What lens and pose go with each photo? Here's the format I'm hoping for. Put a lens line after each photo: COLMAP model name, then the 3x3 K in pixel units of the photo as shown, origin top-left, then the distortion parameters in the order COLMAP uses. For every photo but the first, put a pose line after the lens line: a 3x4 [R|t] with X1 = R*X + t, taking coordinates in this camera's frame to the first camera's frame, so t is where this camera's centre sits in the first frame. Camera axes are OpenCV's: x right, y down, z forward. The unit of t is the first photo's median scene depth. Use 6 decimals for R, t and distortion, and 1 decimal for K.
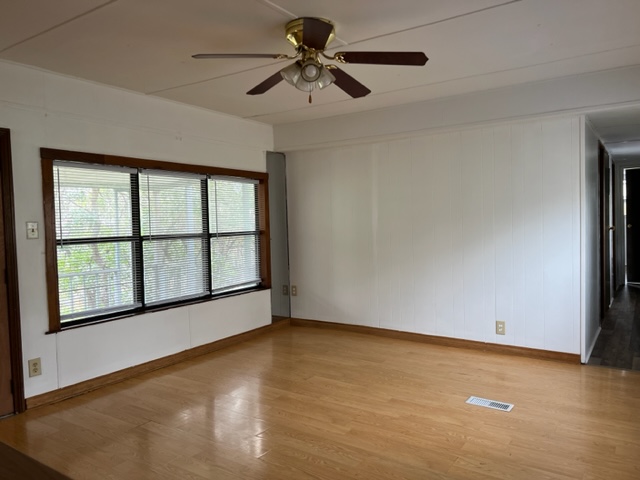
lens RADIAL K [[475.0, 0, 320.0], [0, 475.0, 240.0], [0, 0, 1]] dist [0.049430, -0.049074]
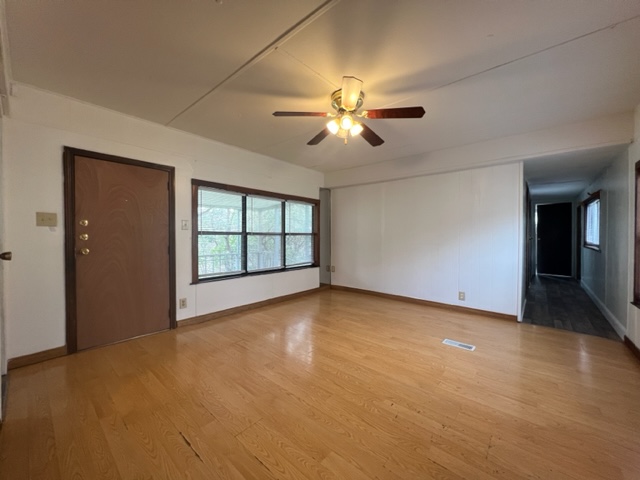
lens RADIAL K [[252.5, 0, 320.0], [0, 252.5, 240.0], [0, 0, 1]] dist [0.001000, 0.000026]
pose [[0.993118, 0.029417, -0.113361, -0.000959], [-0.031954, 0.999277, -0.020625, 0.032915], [0.112672, 0.024106, 0.993340, 0.120108]]
